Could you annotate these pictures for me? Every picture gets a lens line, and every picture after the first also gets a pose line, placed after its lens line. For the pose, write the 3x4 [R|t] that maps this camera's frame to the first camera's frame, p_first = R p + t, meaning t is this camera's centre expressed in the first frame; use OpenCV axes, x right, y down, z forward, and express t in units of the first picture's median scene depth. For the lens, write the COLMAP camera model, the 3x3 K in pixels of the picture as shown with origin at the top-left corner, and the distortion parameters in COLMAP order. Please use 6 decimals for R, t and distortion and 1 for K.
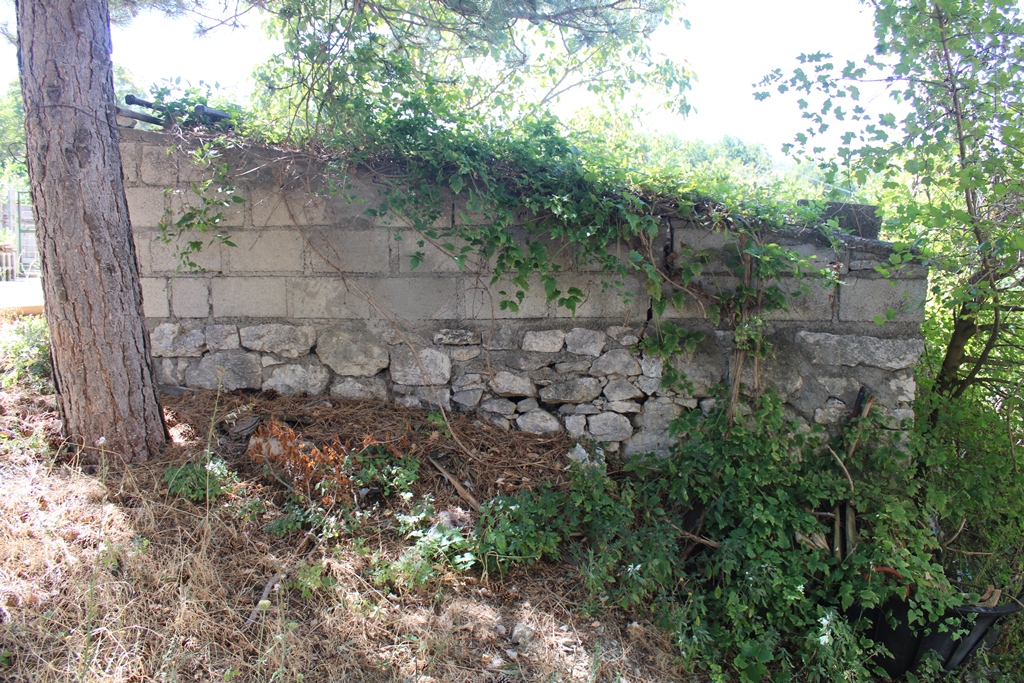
lens RADIAL K [[852.9, 0, 517.4], [0, 852.9, 340.0], [0, 0, 1]] dist [-0.158970, 0.122930]
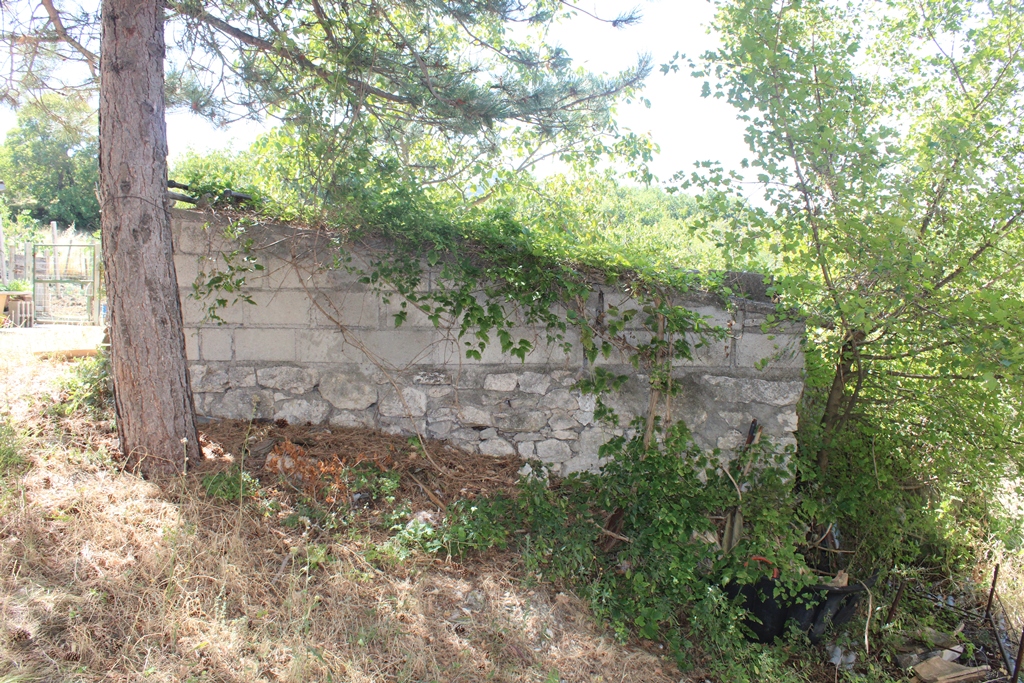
lens RADIAL K [[852.9, 0, 507.6], [0, 852.9, 338.7], [0, 0, 1]] dist [-0.158970, 0.122930]
pose [[0.999959, 0.007579, 0.004965, 0.035924], [-0.007258, 0.998061, -0.061825, 0.015990], [-0.005424, 0.061786, 0.998075, -0.271534]]
